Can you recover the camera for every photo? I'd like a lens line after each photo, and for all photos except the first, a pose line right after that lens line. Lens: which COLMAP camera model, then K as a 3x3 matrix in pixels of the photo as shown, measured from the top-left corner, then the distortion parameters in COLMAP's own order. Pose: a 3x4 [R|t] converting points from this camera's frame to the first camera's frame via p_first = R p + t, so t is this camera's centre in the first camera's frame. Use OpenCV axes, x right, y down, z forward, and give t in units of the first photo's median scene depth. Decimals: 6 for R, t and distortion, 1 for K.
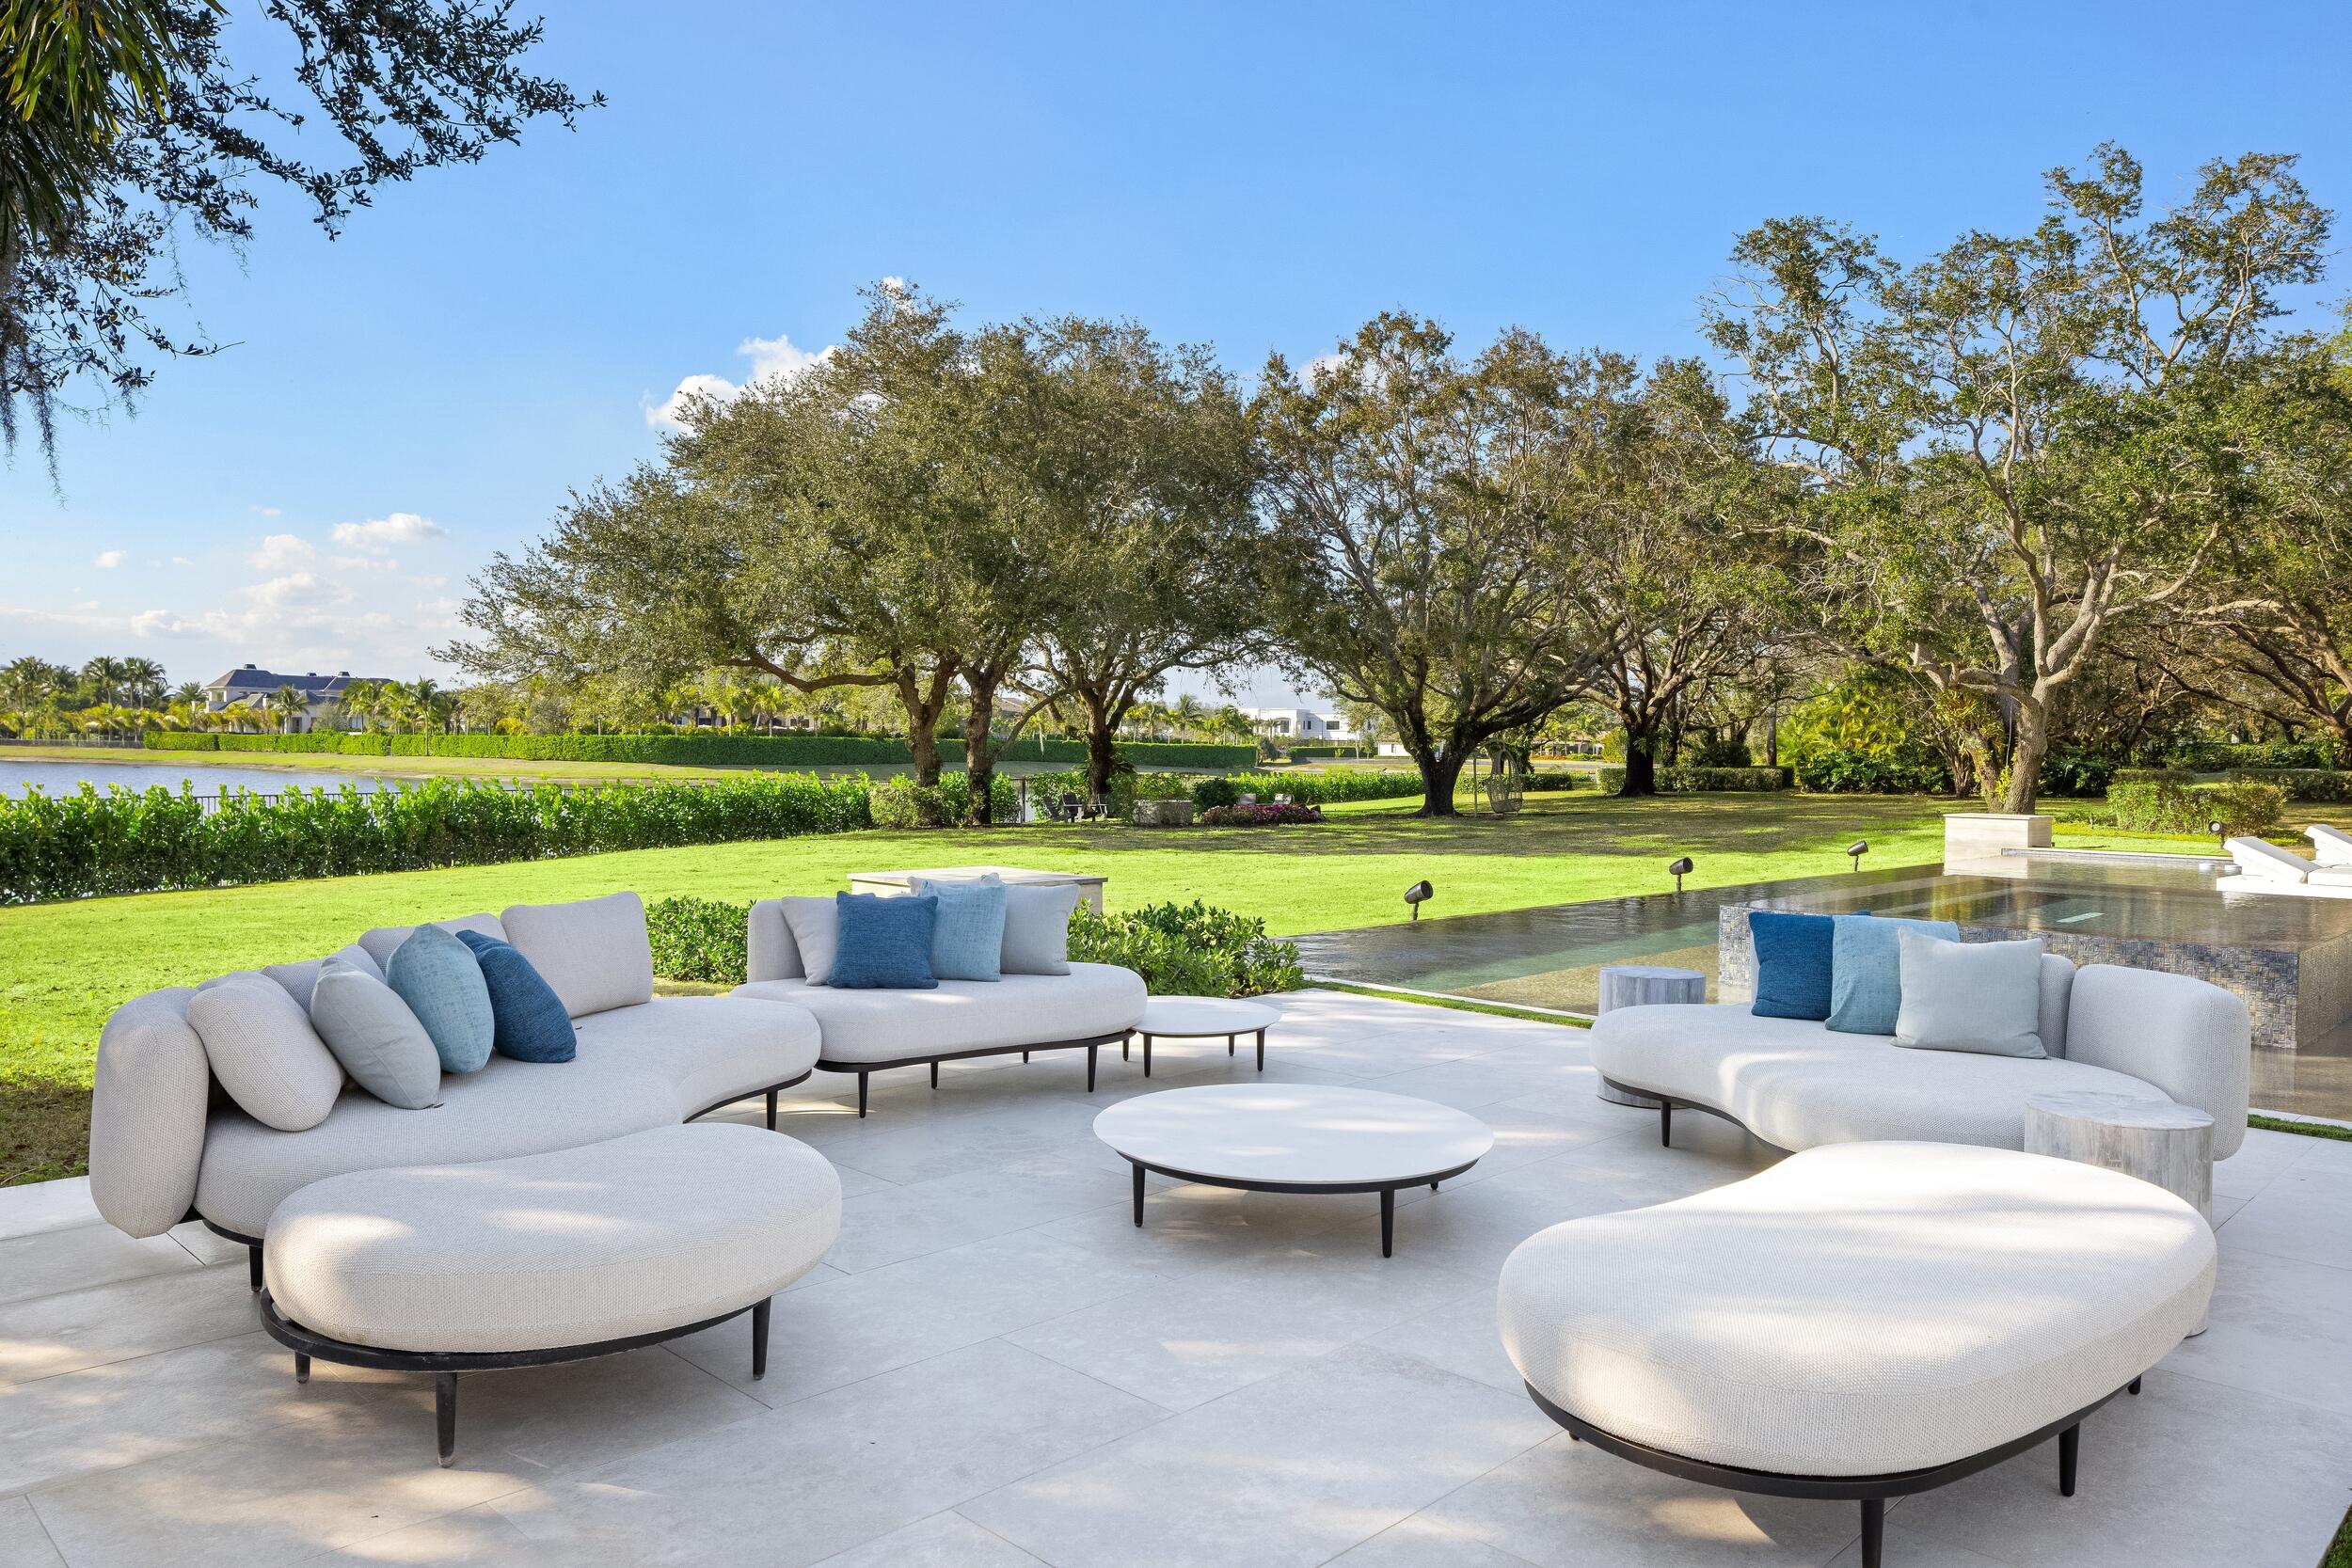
lens RADIAL K [[1678.2, 0, 1173.4], [0, 1678.2, 835.3], [0, 0, 1]] dist [-0.003545, 0.002234]
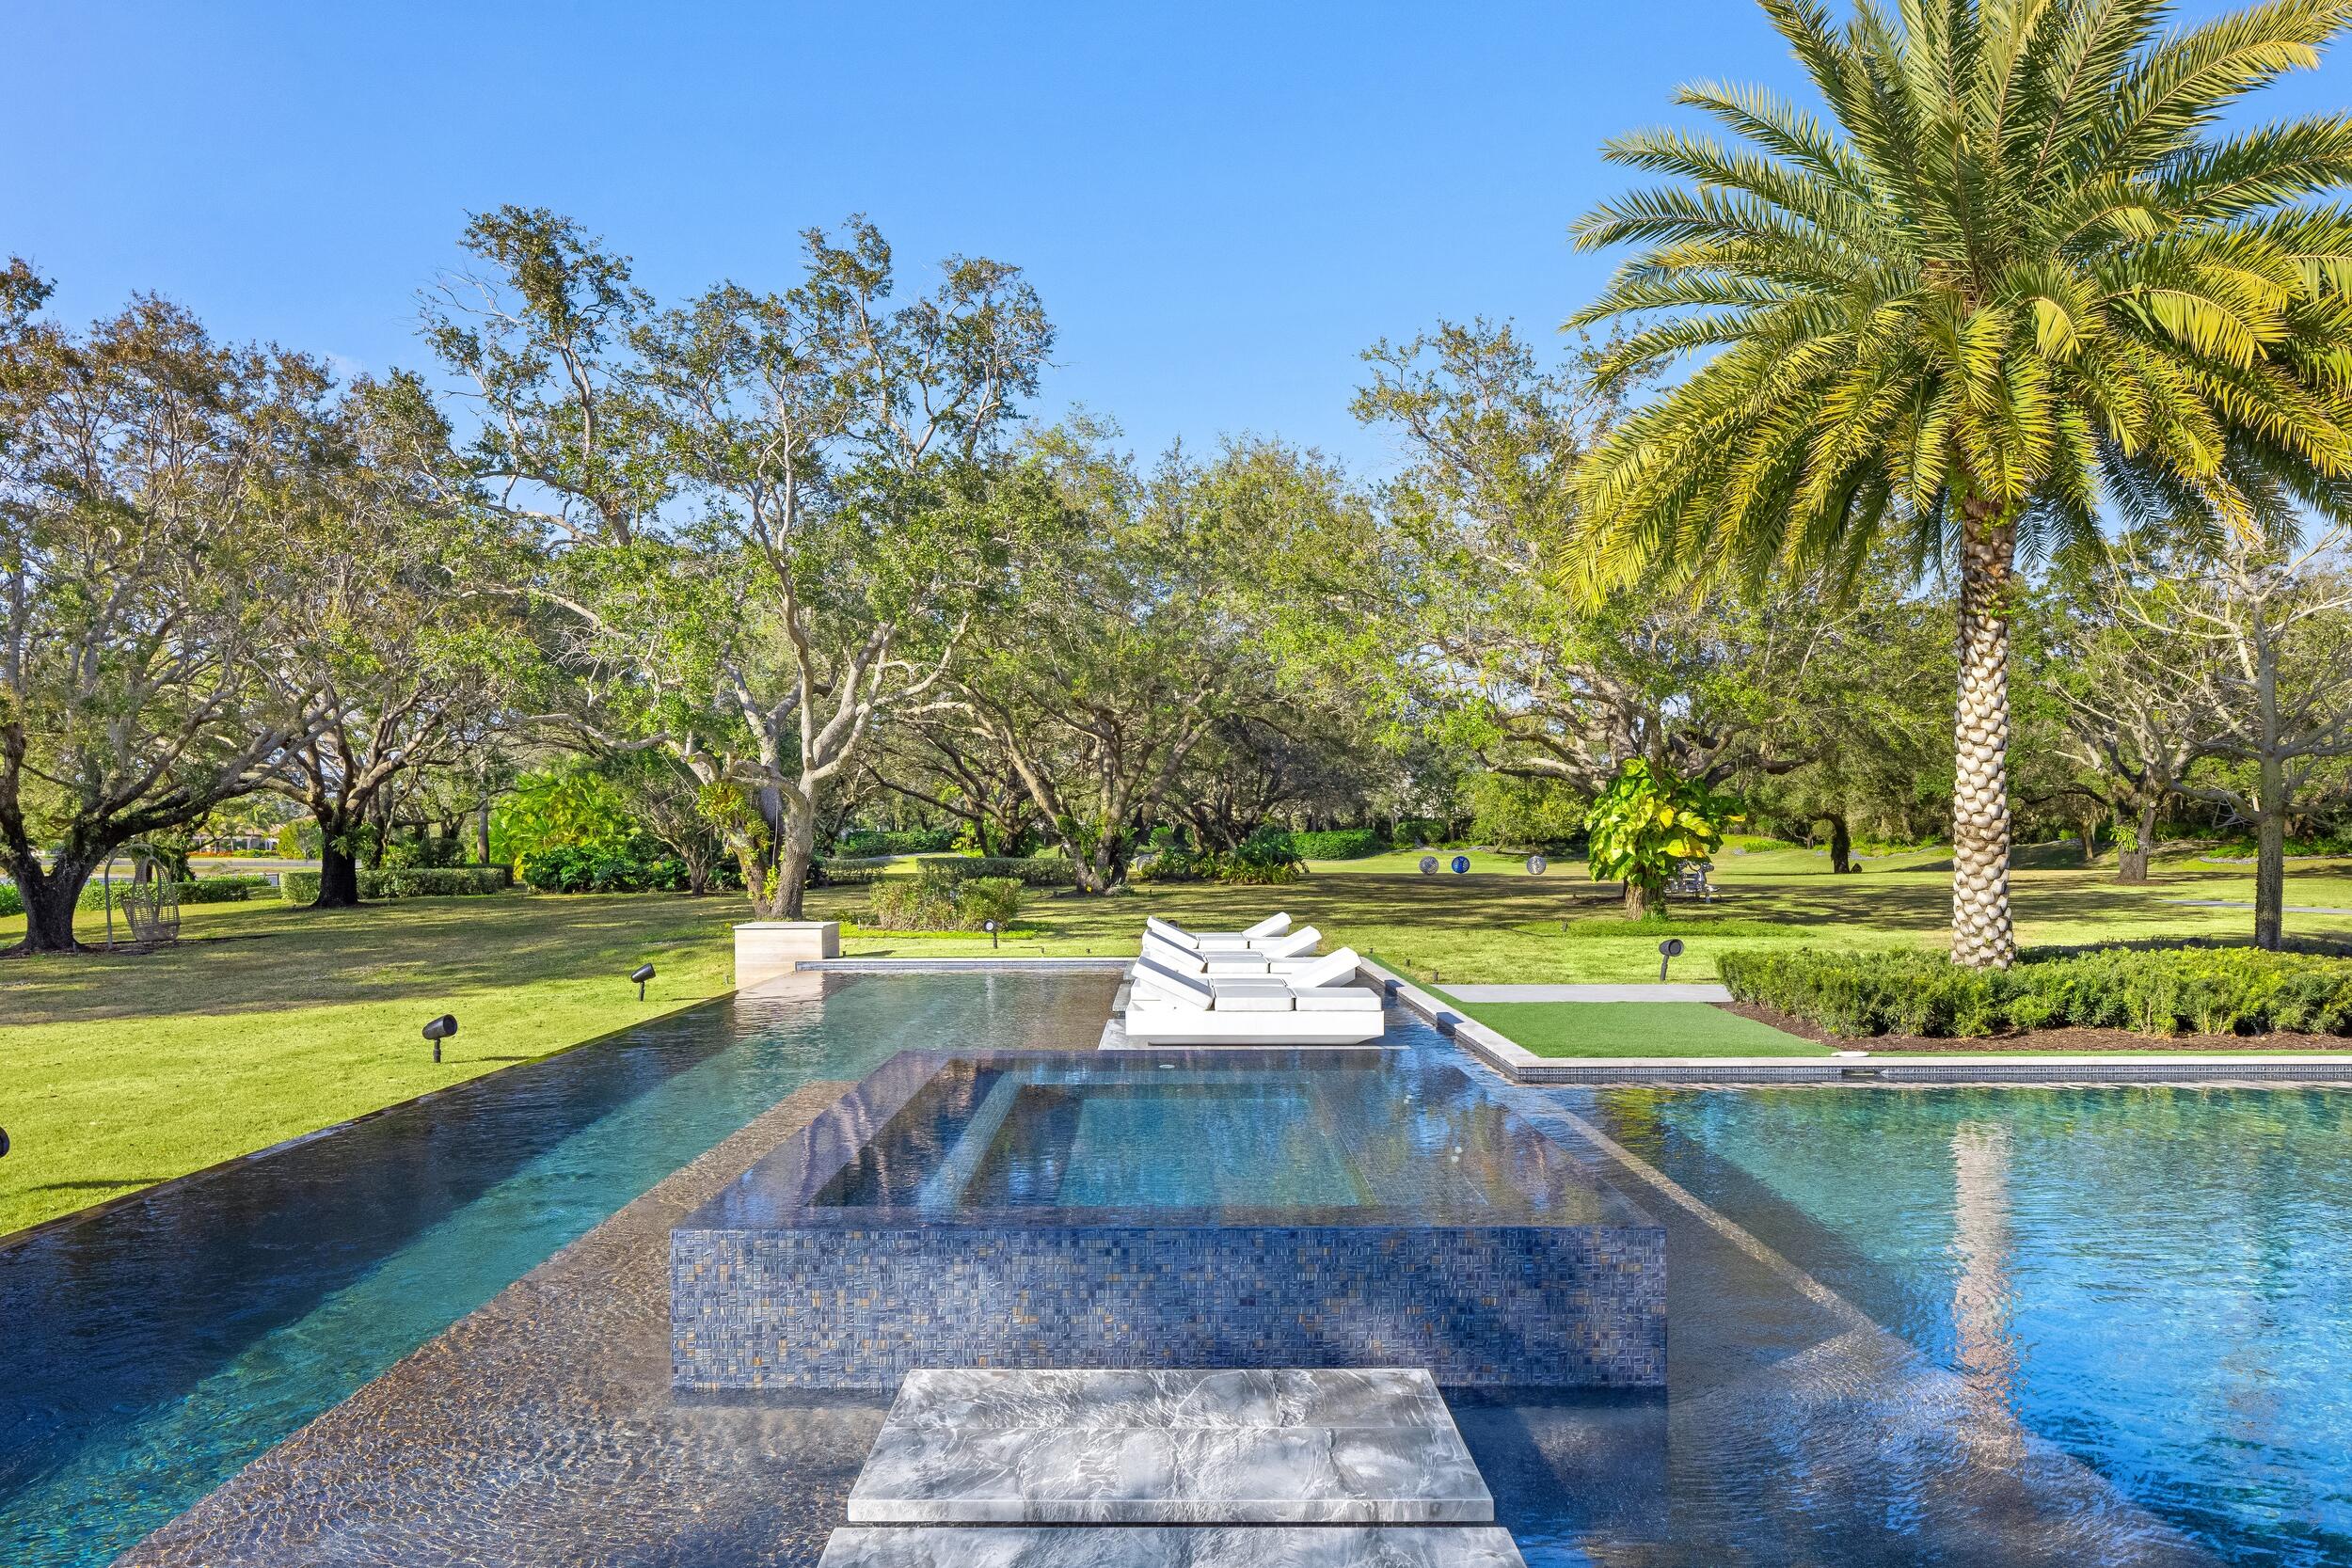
lens RADIAL K [[1678.2, 0, 1173.4], [0, 1678.2, 835.3], [0, 0, 1]] dist [-0.003545, 0.002234]
pose [[0.737597, -0.010404, 0.675161, 0.033805], [0.047157, 0.998234, -0.036136, -0.014181], [-0.673593, 0.058493, 0.736784, 0.167429]]
